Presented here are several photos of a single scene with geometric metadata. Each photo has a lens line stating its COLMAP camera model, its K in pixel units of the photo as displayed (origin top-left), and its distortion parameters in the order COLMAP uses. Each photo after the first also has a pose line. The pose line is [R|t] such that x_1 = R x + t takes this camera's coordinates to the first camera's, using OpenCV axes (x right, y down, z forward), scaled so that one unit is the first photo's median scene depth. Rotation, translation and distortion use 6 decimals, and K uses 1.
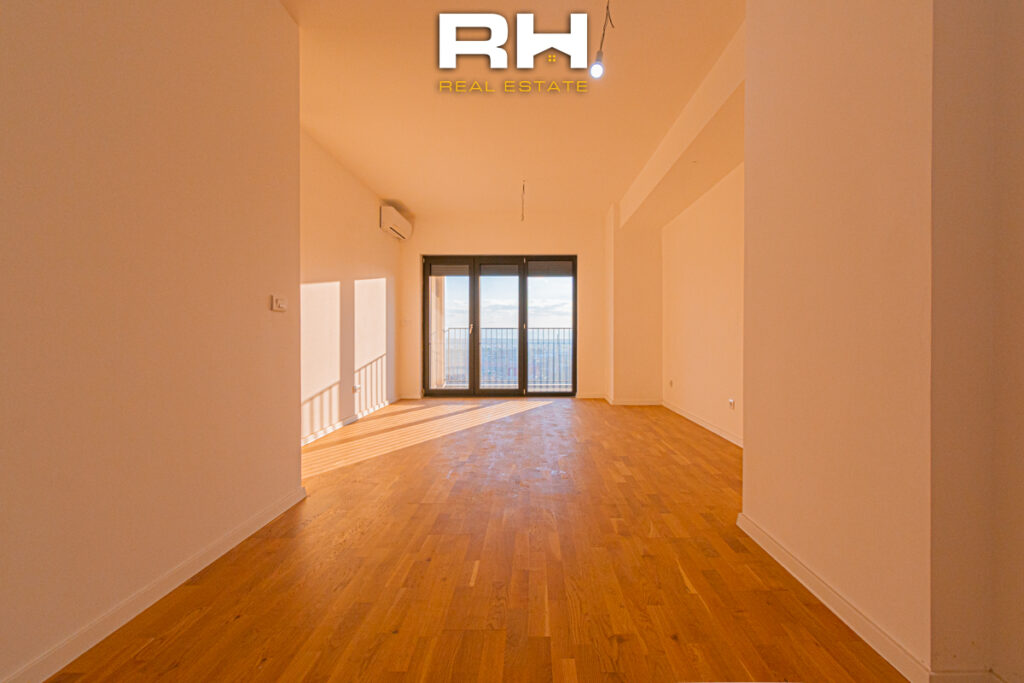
lens RADIAL K [[452.8, 0, 512.2], [0, 452.8, 342.5], [0, 0, 1]] dist [0.001707, 0.000375]
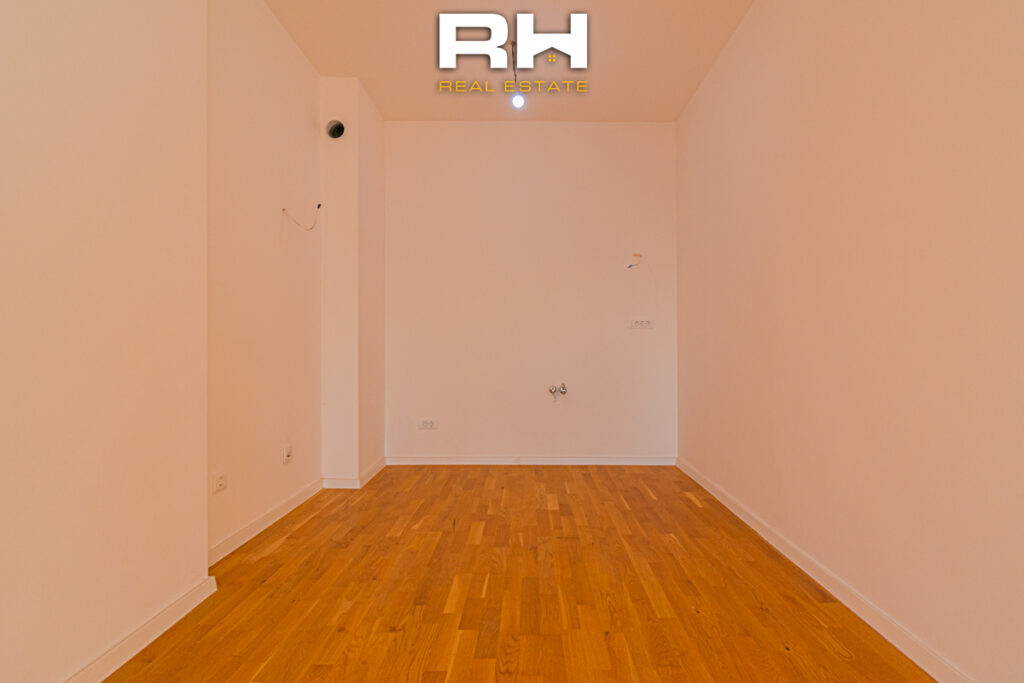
lens RADIAL K [[452.8, 0, 515.1], [0, 452.8, 342.4], [0, 0, 1]] dist [0.001707, 0.000375]
pose [[-0.999849, -0.000044, -0.017374, -0.034054], [0.000087, 0.999971, -0.007585, -0.019184], [0.017373, -0.007585, -0.999820, 2.211866]]
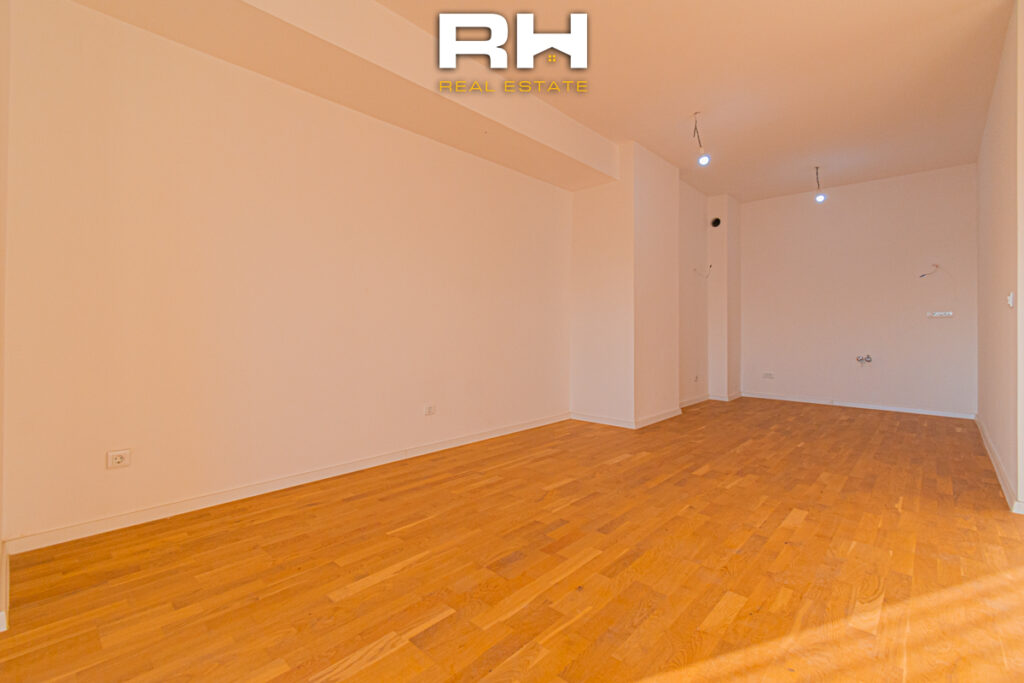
lens RADIAL K [[452.8, 0, 517.2], [0, 452.8, 334.3], [0, 0, 1]] dist [0.001707, 0.000375]
pose [[-0.763443, -0.004224, 0.645861, -0.580756], [-0.000087, 0.999979, 0.006437, -0.006495], [-0.645875, 0.004858, -0.763428, 4.633040]]
